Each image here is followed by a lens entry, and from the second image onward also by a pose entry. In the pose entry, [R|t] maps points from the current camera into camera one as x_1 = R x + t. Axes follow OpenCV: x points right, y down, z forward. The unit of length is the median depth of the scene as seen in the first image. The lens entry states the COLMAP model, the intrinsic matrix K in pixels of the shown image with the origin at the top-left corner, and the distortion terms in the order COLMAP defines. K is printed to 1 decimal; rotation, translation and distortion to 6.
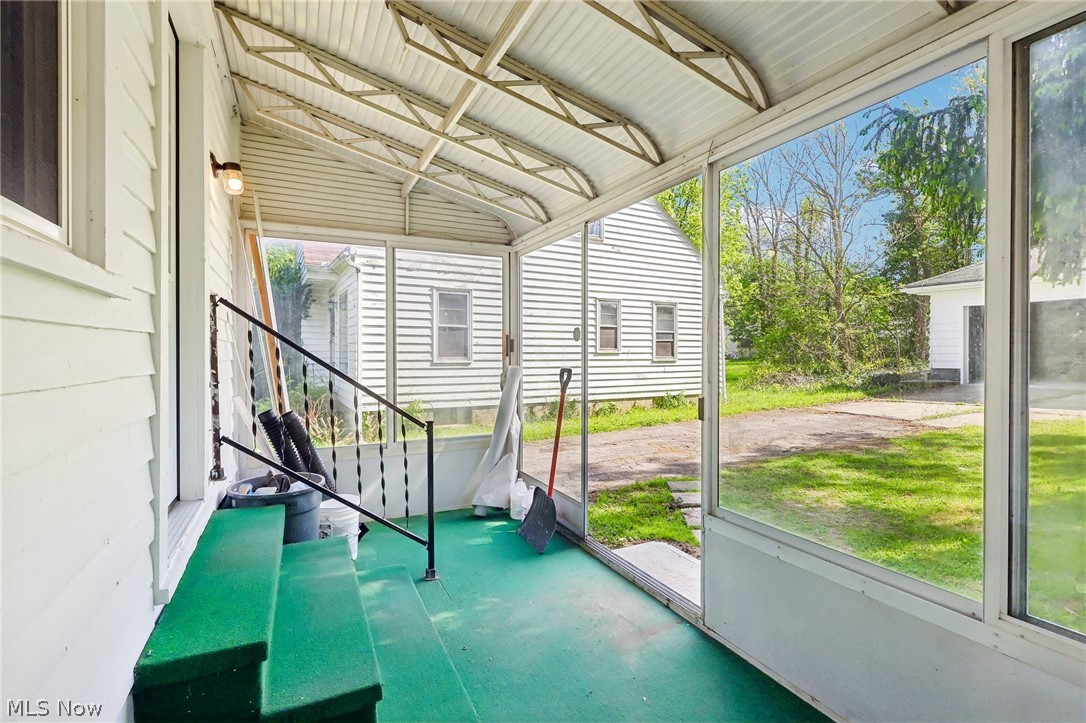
lens RADIAL K [[499.5, 0, 545.0], [0, 499.5, 357.4], [0, 0, 1]] dist [-0.001337, -0.000086]
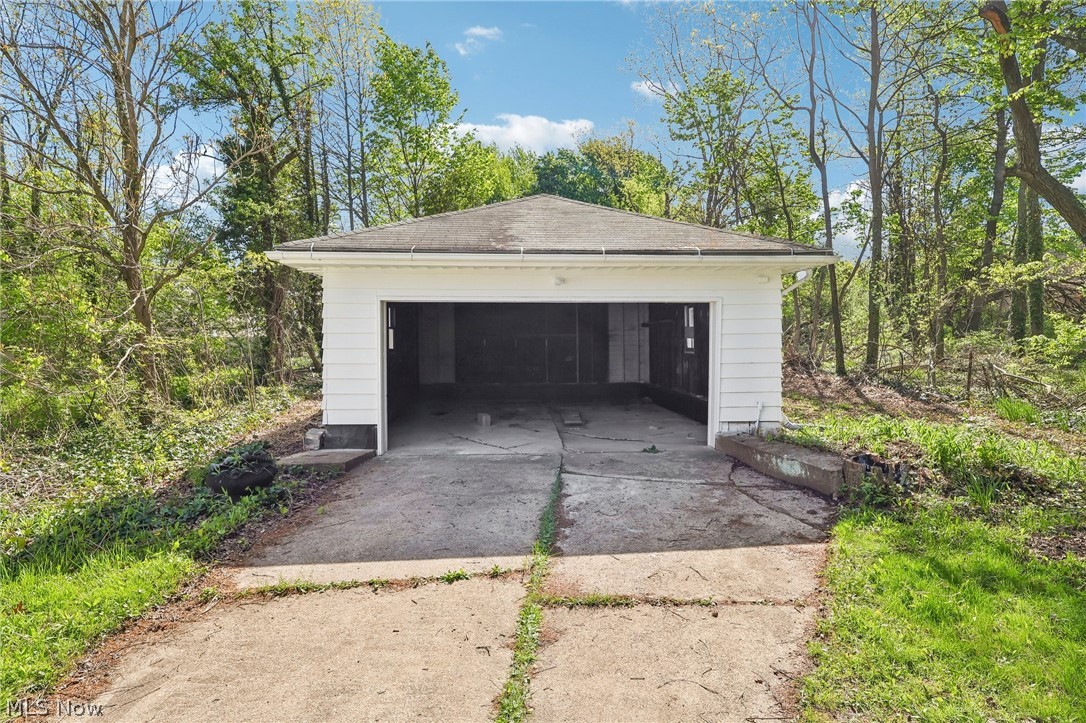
lens RADIAL K [[599.4, 0, 544.6], [0, 599.4, 358.2], [0, 0, 1]] dist [0.003281, -0.001457]
pose [[0.454741, -0.022567, 0.890338, 0.274944], [0.007840, 0.999742, 0.021336, -0.041413], [-0.890589, -0.002722, 0.454800, 0.424772]]
